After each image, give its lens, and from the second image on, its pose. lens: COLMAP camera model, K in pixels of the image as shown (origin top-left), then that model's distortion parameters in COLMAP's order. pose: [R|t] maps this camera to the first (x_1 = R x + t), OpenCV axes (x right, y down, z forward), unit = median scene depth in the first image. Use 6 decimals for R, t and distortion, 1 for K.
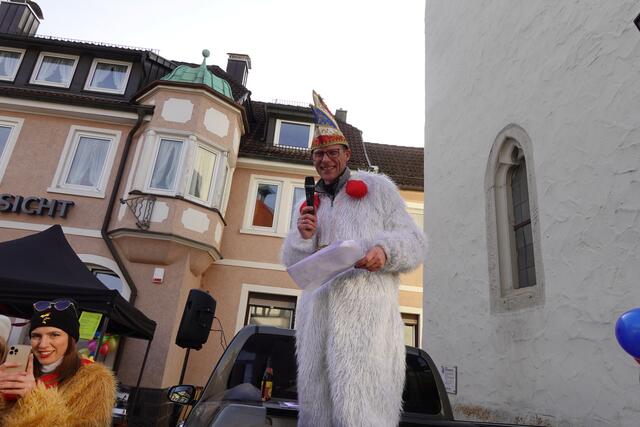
lens RADIAL K [[425.2, 0, 317.9], [0, 425.2, 213.2], [0, 0, 1]] dist [0.009534, 0.006045]
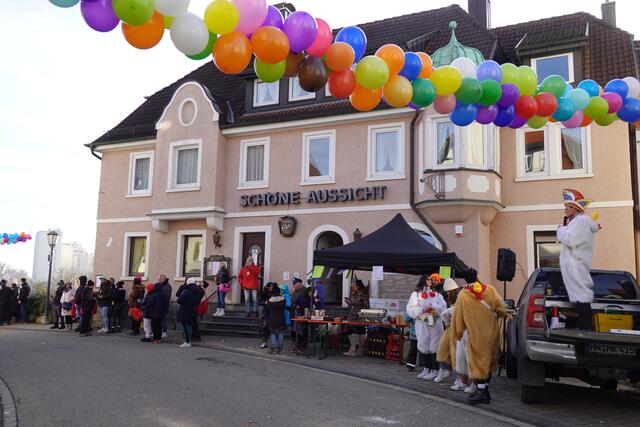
lens RADIAL K [[570.1, 0, 320.2], [0, 570.1, 215.4], [0, 0, 1]] dist [0.007519, 0.002453]
pose [[0.860851, -0.139176, -0.489455, 0.119157], [0.227904, 0.965456, 0.126310, -0.212556], [0.454968, -0.220283, 0.862832, -0.675556]]
